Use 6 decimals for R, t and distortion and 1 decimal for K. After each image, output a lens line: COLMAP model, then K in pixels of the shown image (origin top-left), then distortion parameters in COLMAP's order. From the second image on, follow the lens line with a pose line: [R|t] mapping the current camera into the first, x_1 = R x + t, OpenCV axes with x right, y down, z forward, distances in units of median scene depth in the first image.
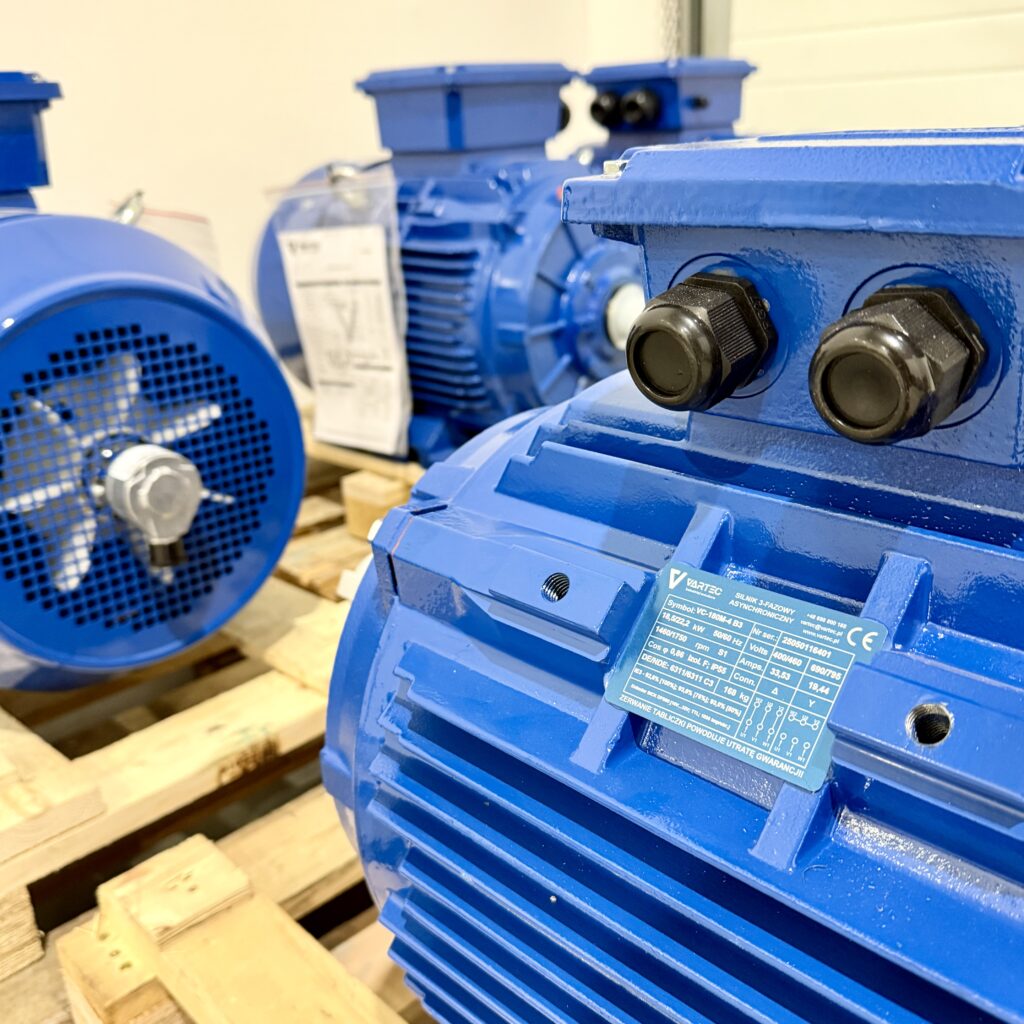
lens RADIAL K [[1058.5, 0, 512.0], [0, 1058.5, 512.0], [0, 0, 1]] dist [0.176110, -0.414989]
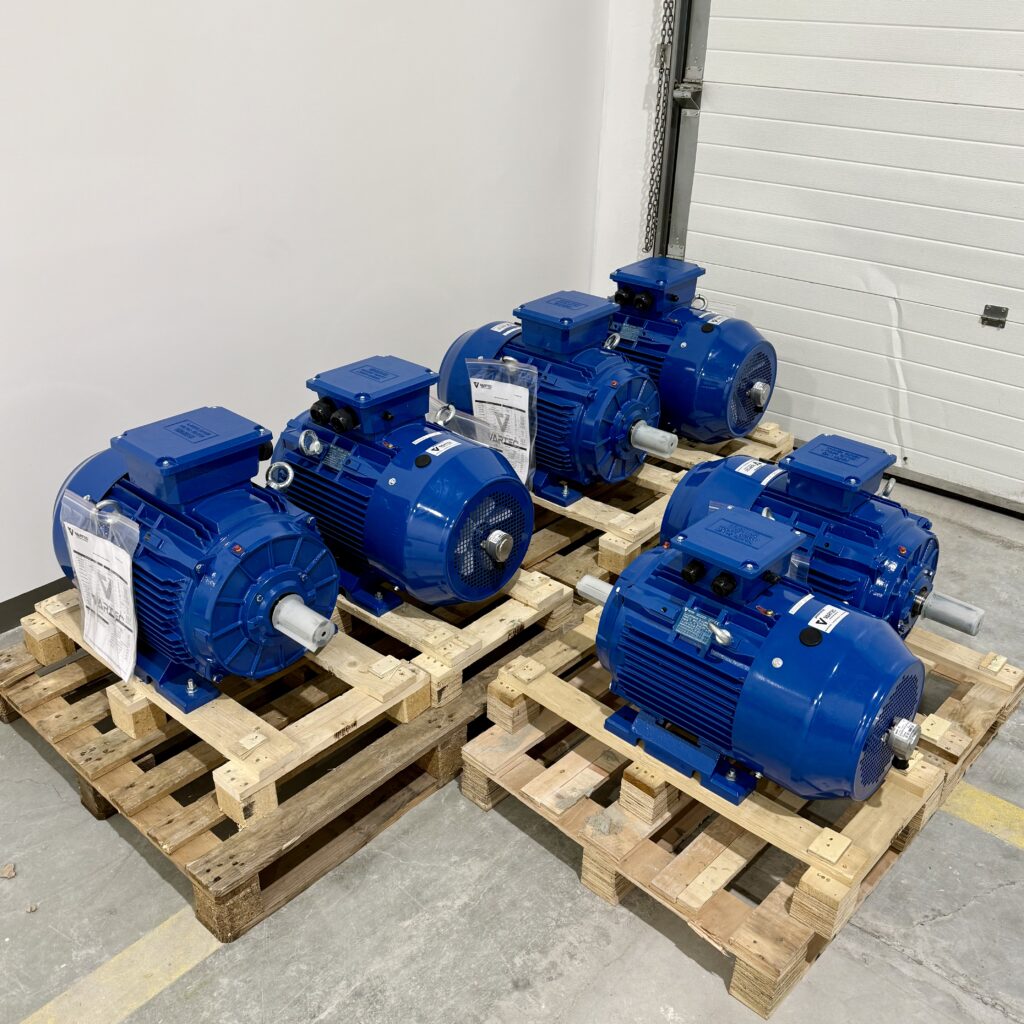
lens RADIAL K [[1077.9, 0, 498.0], [0, 1077.9, 514.1], [0, 0, 1]] dist [0.195225, -0.410595]
pose [[0.996954, 0.030278, 0.071872, -0.508720], [-0.039763, 0.990122, 0.134449, -0.469390], [-0.067091, -0.136897, 0.988311, -1.822230]]
